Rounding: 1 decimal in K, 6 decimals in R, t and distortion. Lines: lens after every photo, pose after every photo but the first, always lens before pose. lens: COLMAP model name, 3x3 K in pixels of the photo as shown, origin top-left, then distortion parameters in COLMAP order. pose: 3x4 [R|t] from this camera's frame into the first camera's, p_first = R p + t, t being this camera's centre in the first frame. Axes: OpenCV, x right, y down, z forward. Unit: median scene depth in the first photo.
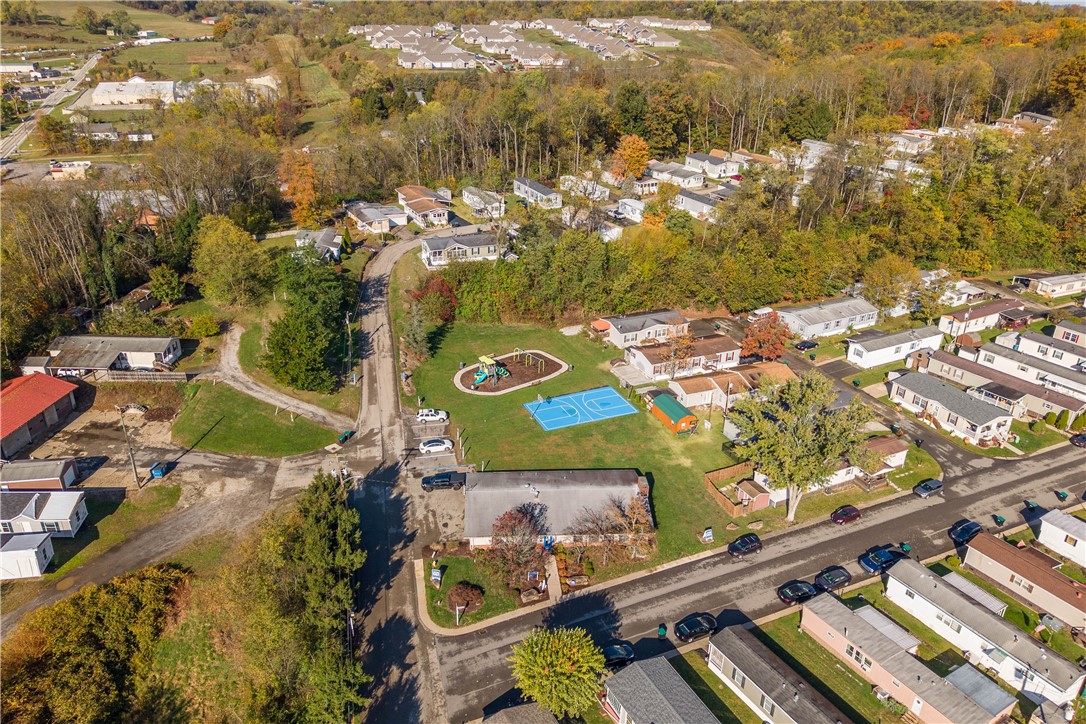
lens RADIAL K [[792.7, 0, 543.0], [0, 792.7, 362.0], [0, 0, 1]] dist [0.006428, 0.005666]
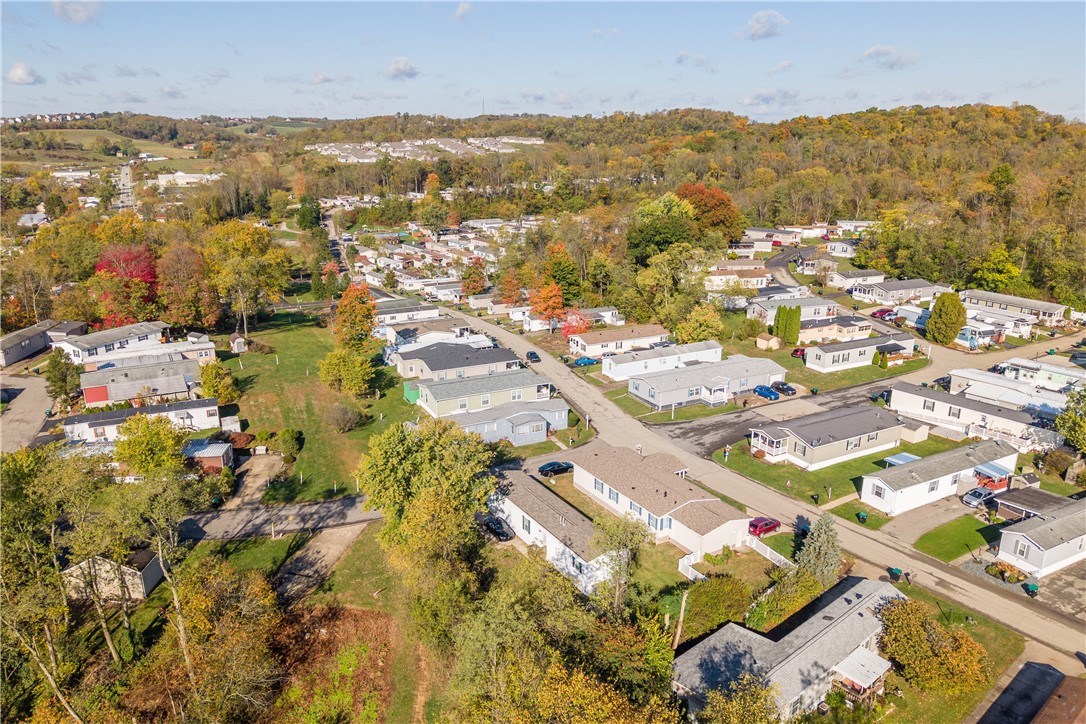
lens RADIAL K [[792.7, 0, 543.0], [0, 792.7, 362.0], [0, 0, 1]] dist [0.006428, 0.005666]
pose [[0.997039, -0.032689, 0.069611, 0.087774], [0.042315, 0.989013, -0.141642, 0.219635], [-0.064216, 0.144168, 0.987467, -0.459684]]
